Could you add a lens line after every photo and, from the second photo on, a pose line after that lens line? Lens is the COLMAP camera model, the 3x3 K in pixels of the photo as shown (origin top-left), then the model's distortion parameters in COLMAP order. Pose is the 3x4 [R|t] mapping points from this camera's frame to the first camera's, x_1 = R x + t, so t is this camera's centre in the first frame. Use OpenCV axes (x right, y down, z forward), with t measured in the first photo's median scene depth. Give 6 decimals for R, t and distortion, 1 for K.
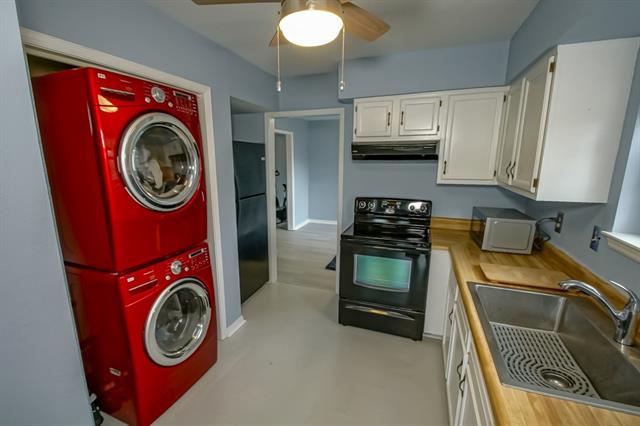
lens RADIAL K [[292.8, 0, 309.4], [0, 292.8, 223.4], [0, 0, 1]] dist [0.002322, -0.001714]
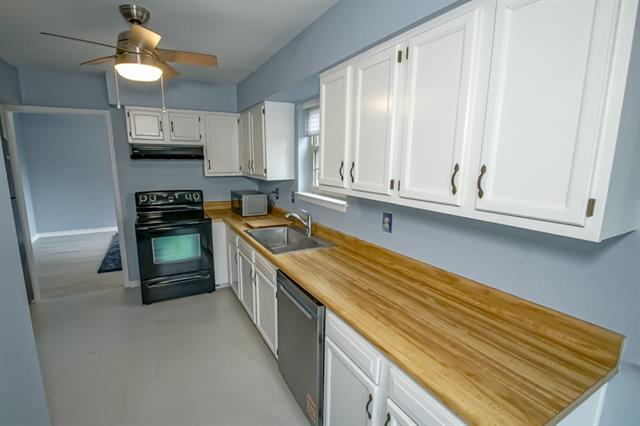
lens RADIAL K [[292.8, 0, 307.5], [0, 292.8, 213.9], [0, 0, 1]] dist [0.002322, -0.001714]
pose [[0.659602, -0.130460, 0.740206, -0.296040], [0.159829, 0.986643, 0.031470, 0.073608], [-0.734425, 0.097549, 0.671643, -0.264688]]
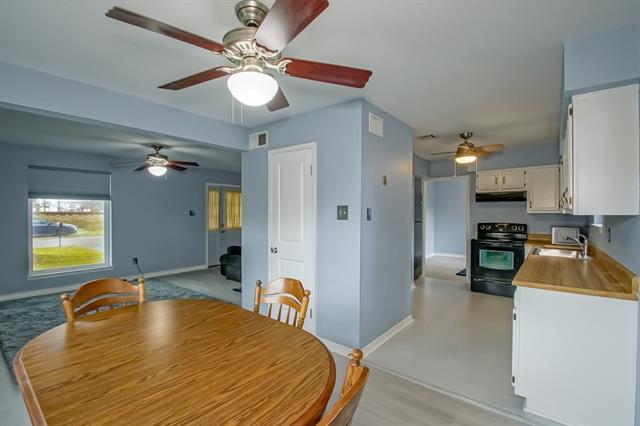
lens RADIAL K [[292.8, 0, 320.2], [0, 292.8, 211.5], [0, 0, 1]] dist [0.002322, -0.001714]
pose [[0.948392, 0.001465, -0.317097, -0.227517], [-0.070261, 0.976105, -0.205629, 0.334097], [0.309218, 0.217297, 0.925833, -1.149227]]
